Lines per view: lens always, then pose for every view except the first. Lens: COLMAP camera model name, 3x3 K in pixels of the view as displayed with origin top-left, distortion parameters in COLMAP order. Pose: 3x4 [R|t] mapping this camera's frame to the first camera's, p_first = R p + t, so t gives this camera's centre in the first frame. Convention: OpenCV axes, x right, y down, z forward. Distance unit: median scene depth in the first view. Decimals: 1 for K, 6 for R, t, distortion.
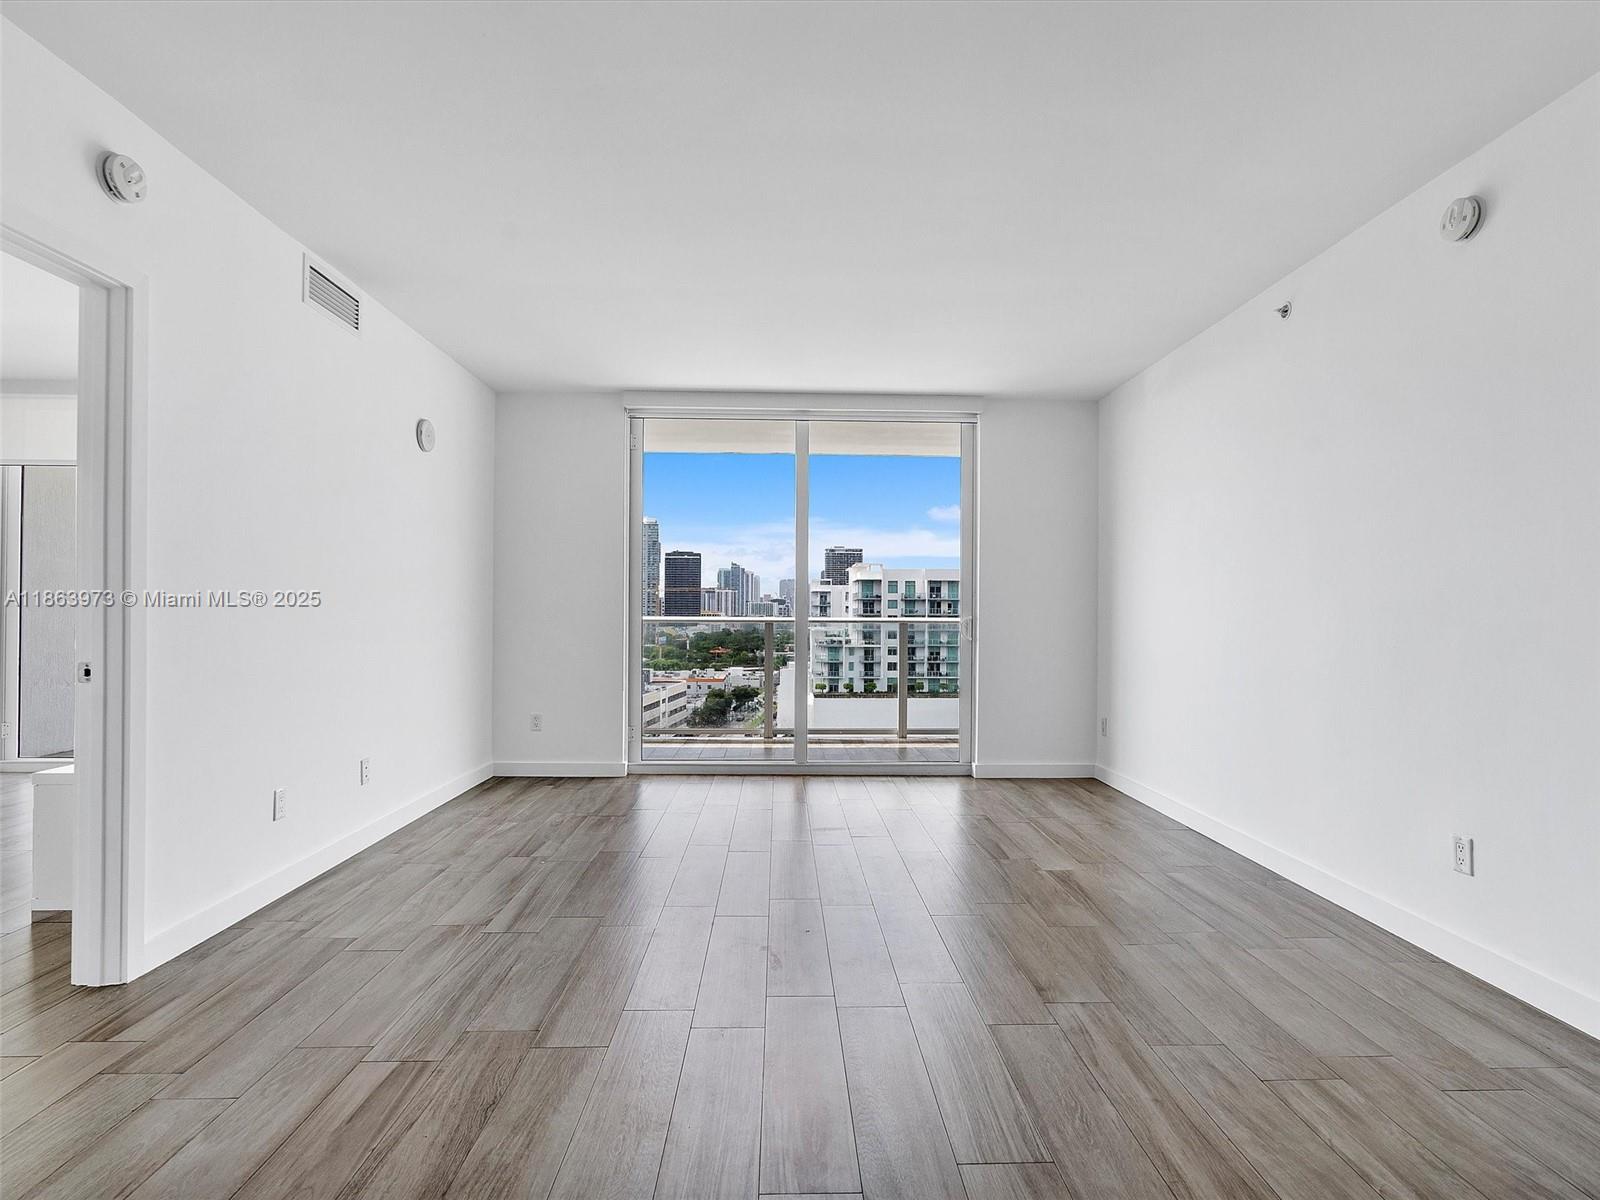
lens RADIAL K [[819.8, 0, 810.1], [0, 819.8, 608.5], [0, 0, 1]] dist [-0.019291, 0.010876]
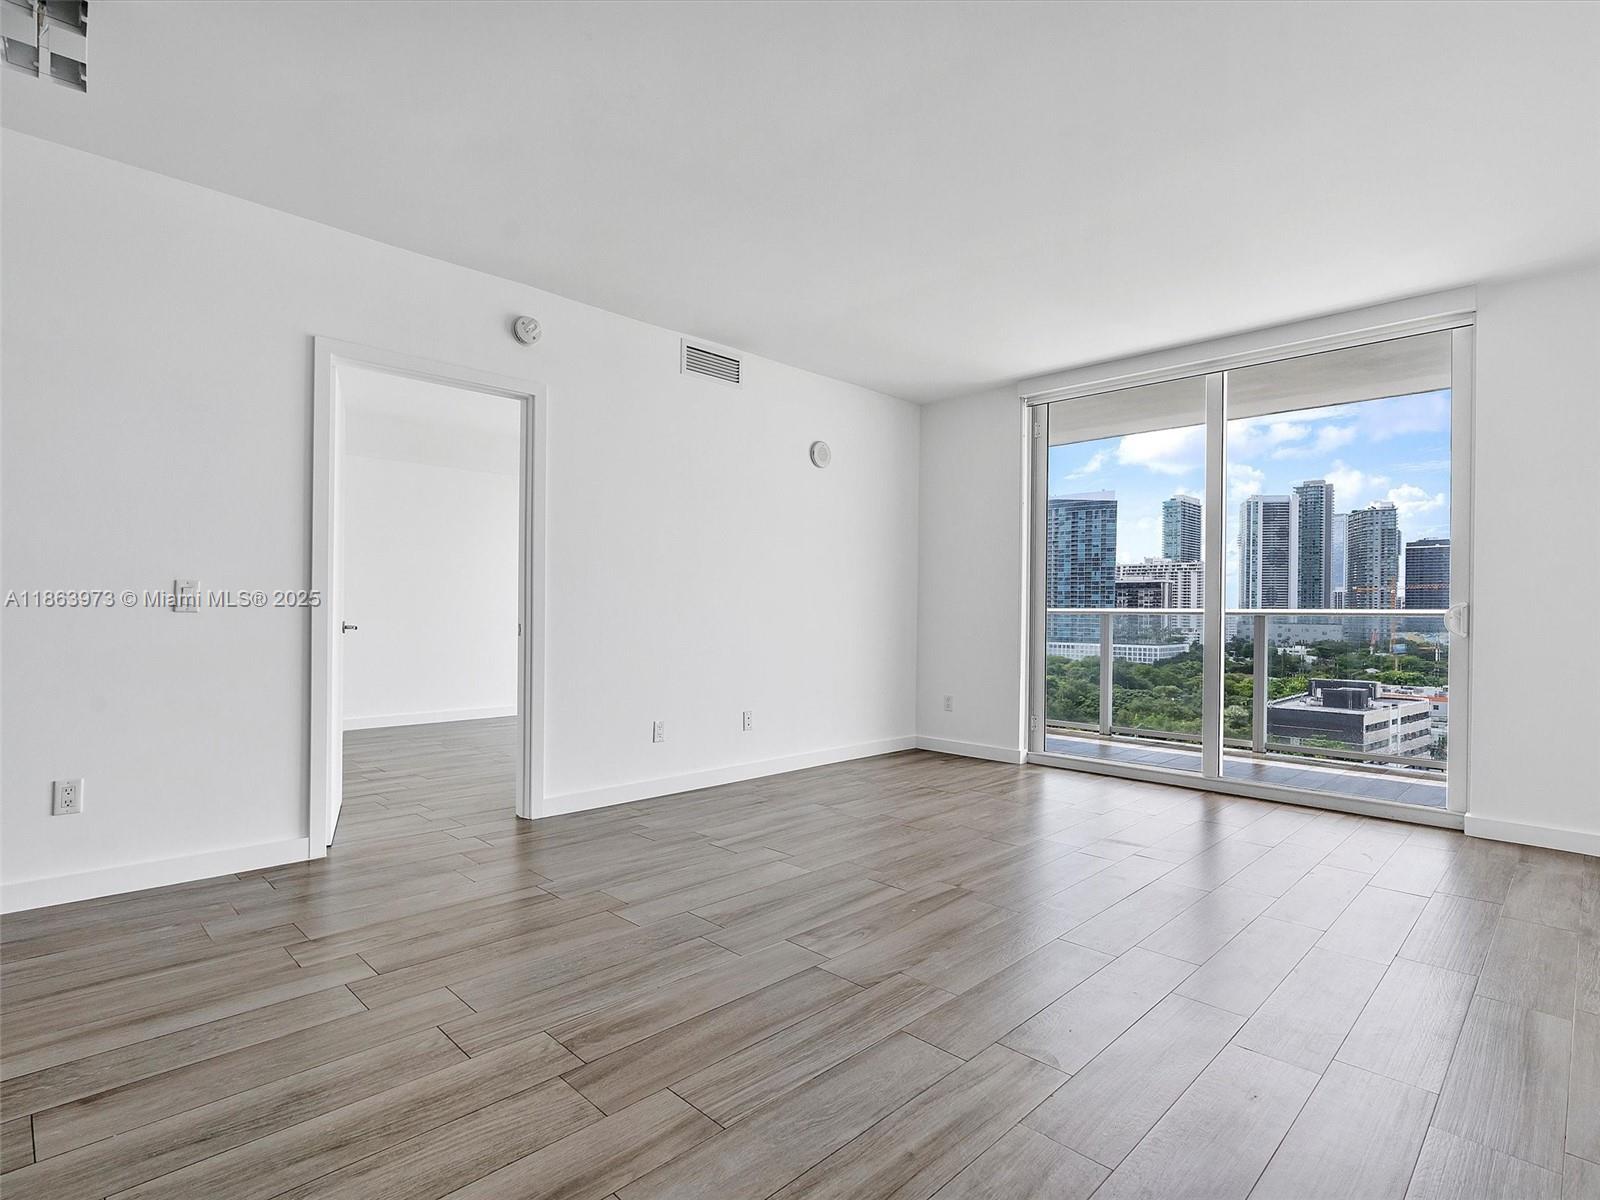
lens RADIAL K [[819.8, 0, 810.3], [0, 819.8, 602.3], [0, 0, 1]] dist [-0.019291, 0.010876]
pose [[0.691974, -0.004380, -0.721909, 0.324617], [-0.001732, 0.999969, -0.007728, 0.015352], [0.721920, 0.006598, 0.691945, 0.116656]]
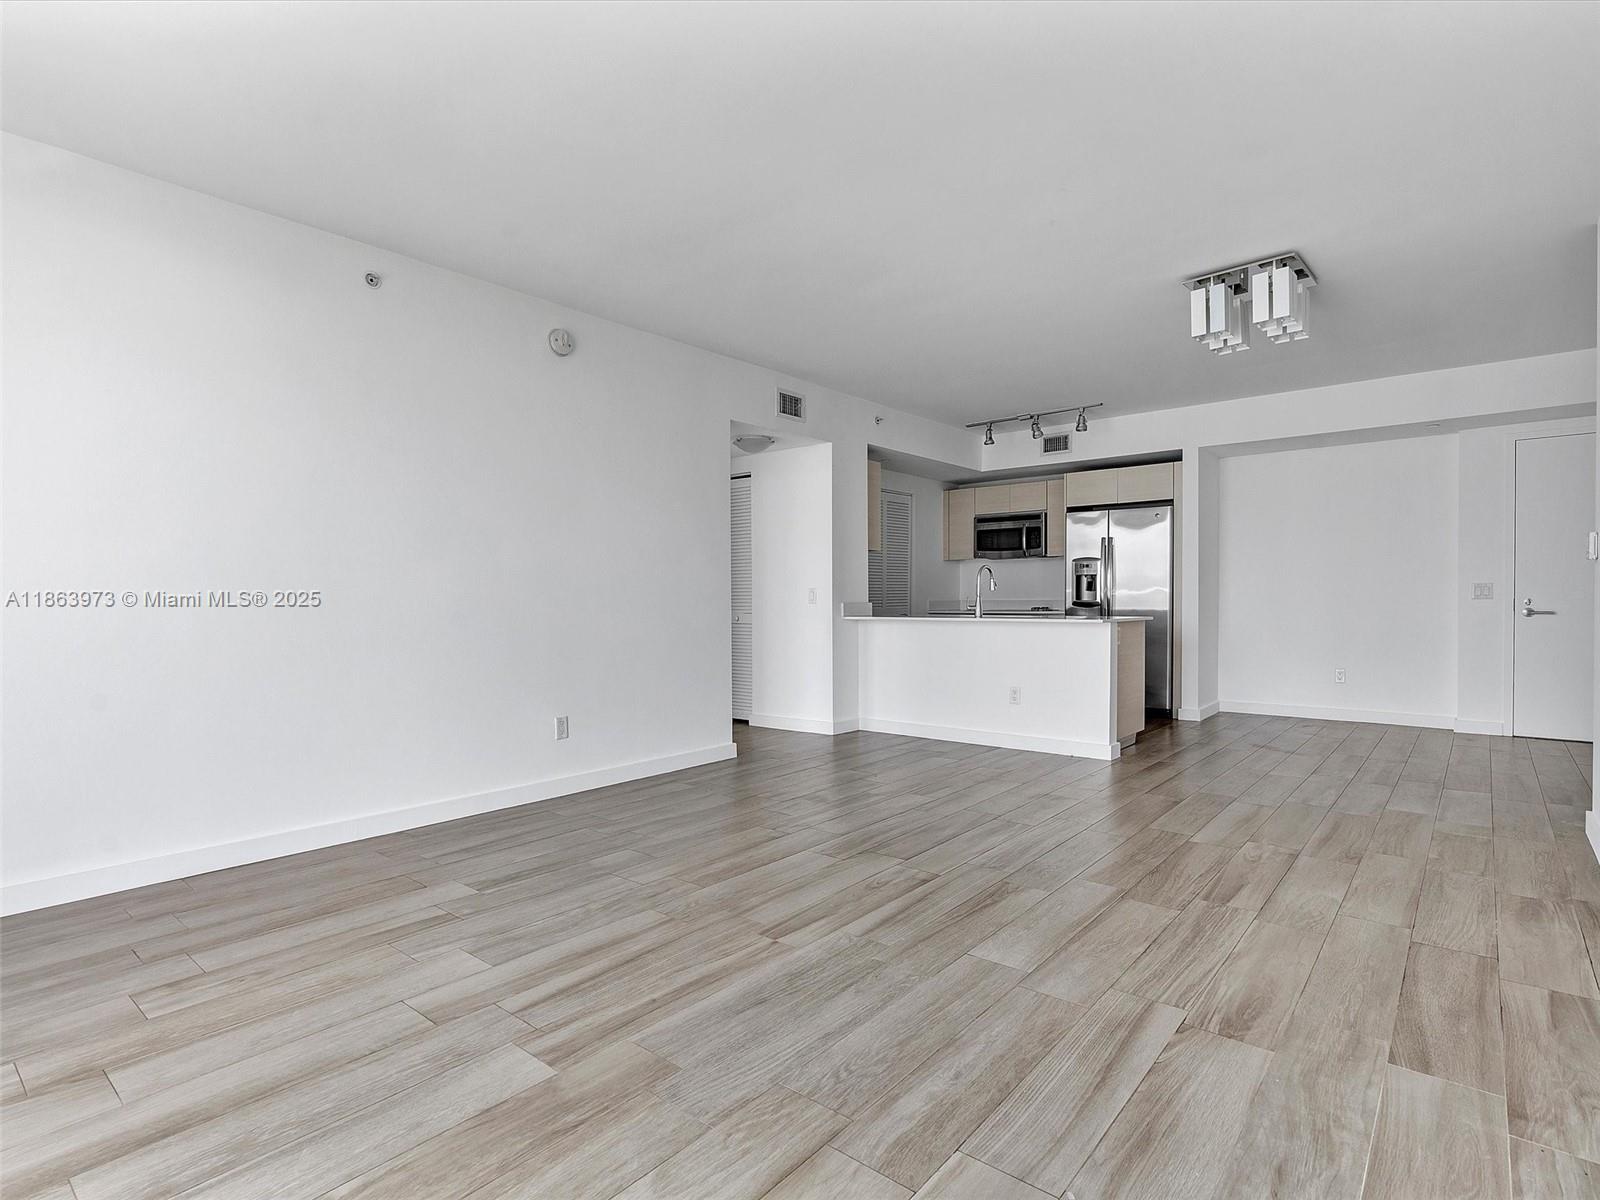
lens RADIAL K [[819.8, 0, 818.7], [0, 819.8, 601.0], [0, 0, 1]] dist [-0.000489, -0.000687]
pose [[-0.755640, -0.004095, 0.654974, -0.322078], [-0.004004, 0.999991, 0.001633, 0.018818], [-0.654975, -0.001388, -0.755649, 0.902786]]
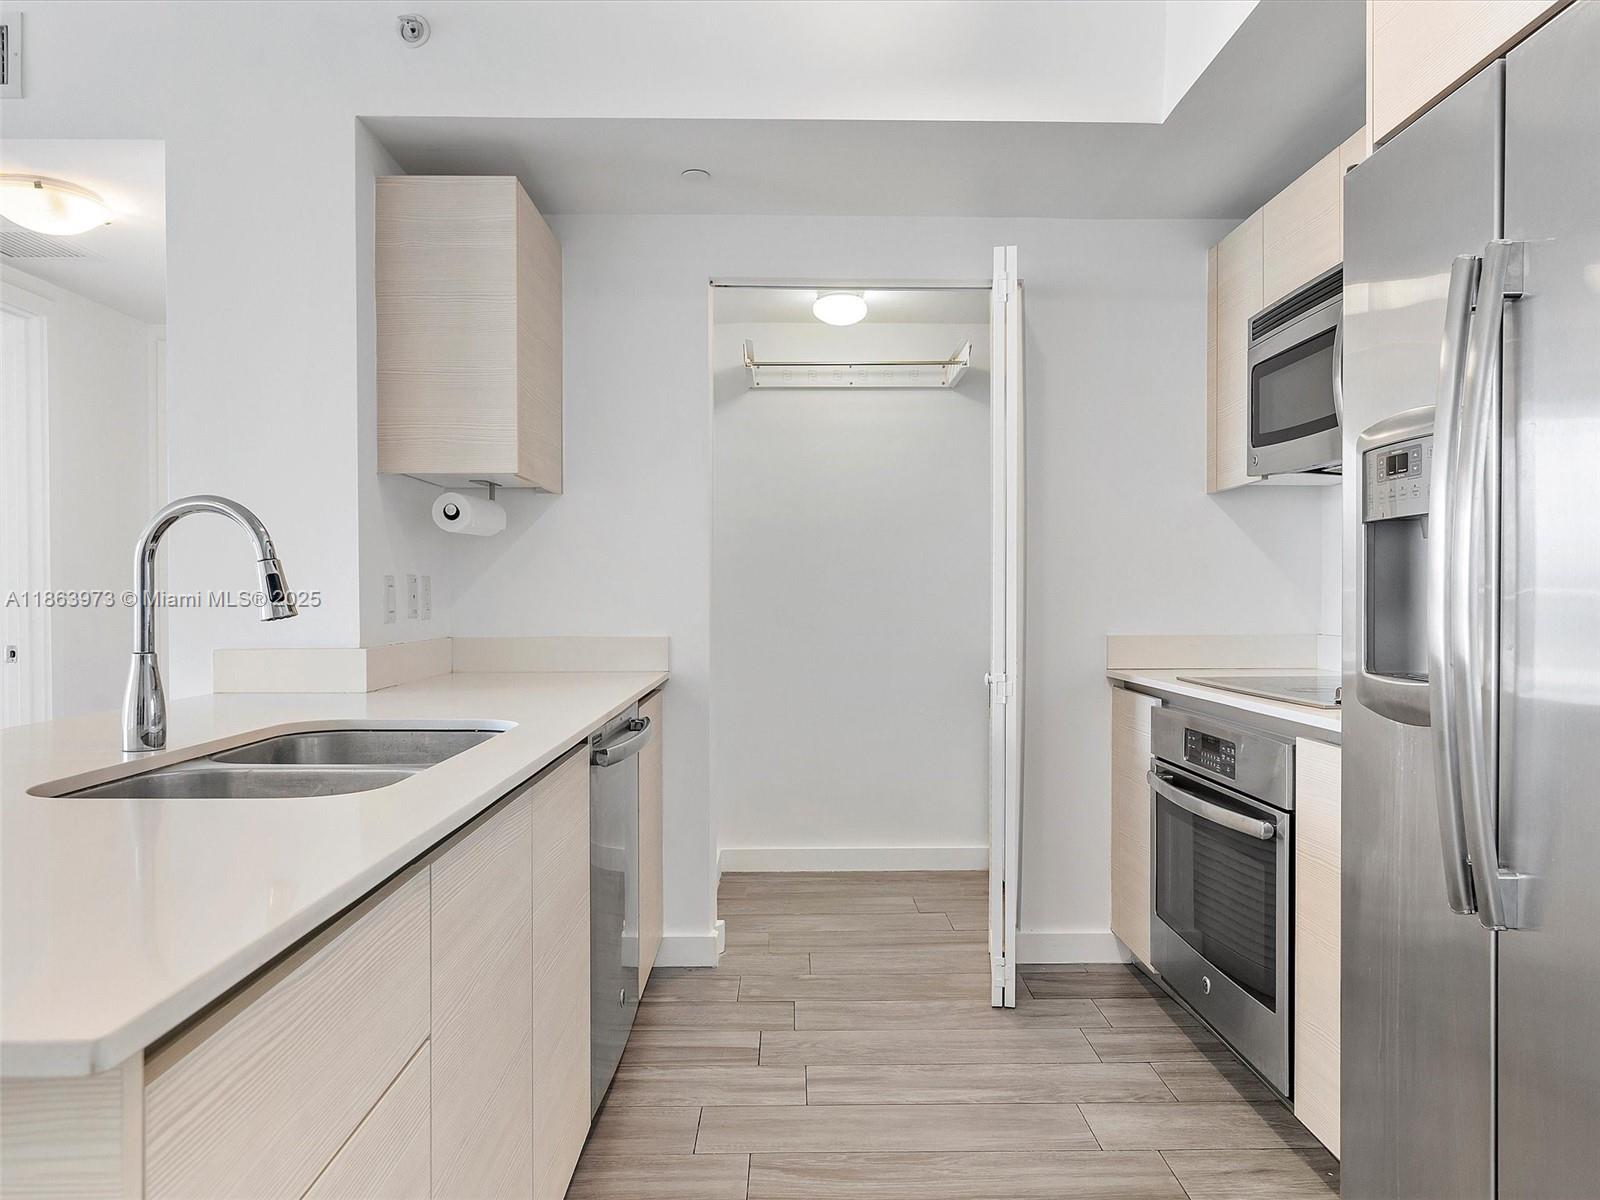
lens RADIAL K [[1071.5, 0, 821.2], [0, 1071.5, 604.8], [0, 0, 1]] dist [-0.000262, -0.001349]
pose [[0.007149, -0.010624, 0.999918, -0.063849], [-0.006132, 0.999924, 0.010668, -0.002239], [-0.999956, -0.006208, 0.007084, -0.237142]]
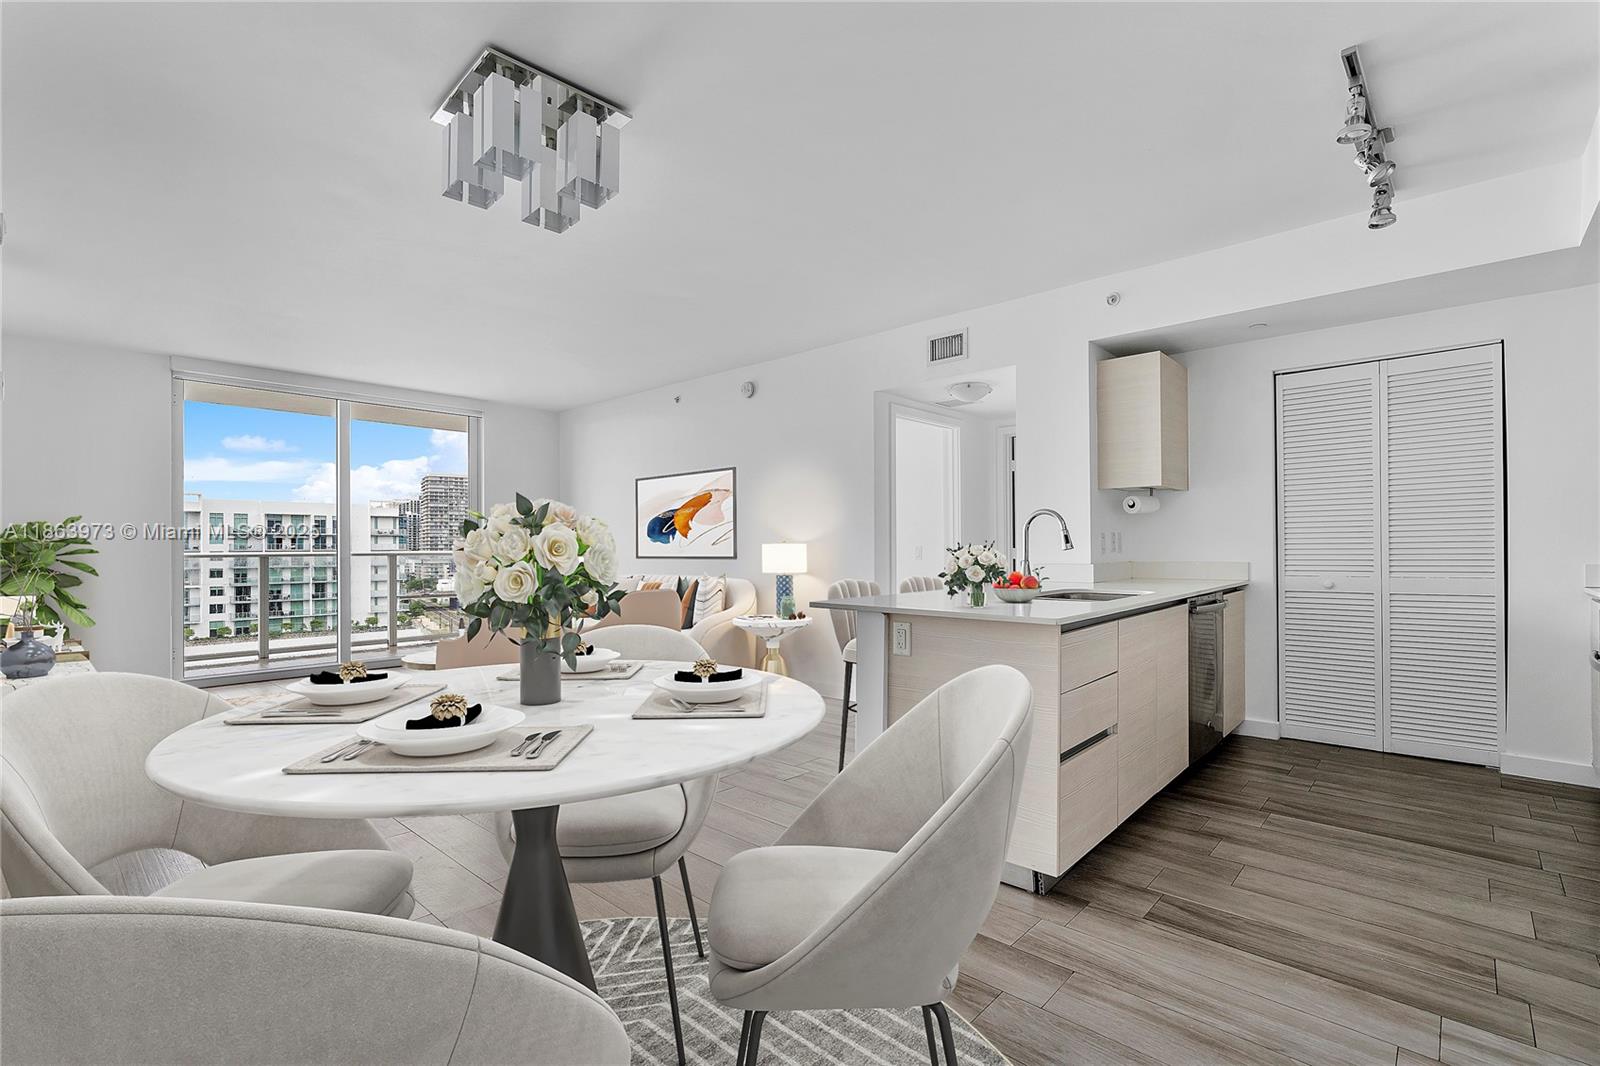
lens RADIAL K [[732.9, 0, 816.5], [0, 732.9, 548.1], [0, 0, 1]] dist [-0.013244, 0.008620]
pose [[0.689422, -0.009864, 0.724292, -0.338995], [0.004518, 0.999946, 0.009317, -0.002290], [-0.724345, -0.003151, 0.689430, -0.347166]]
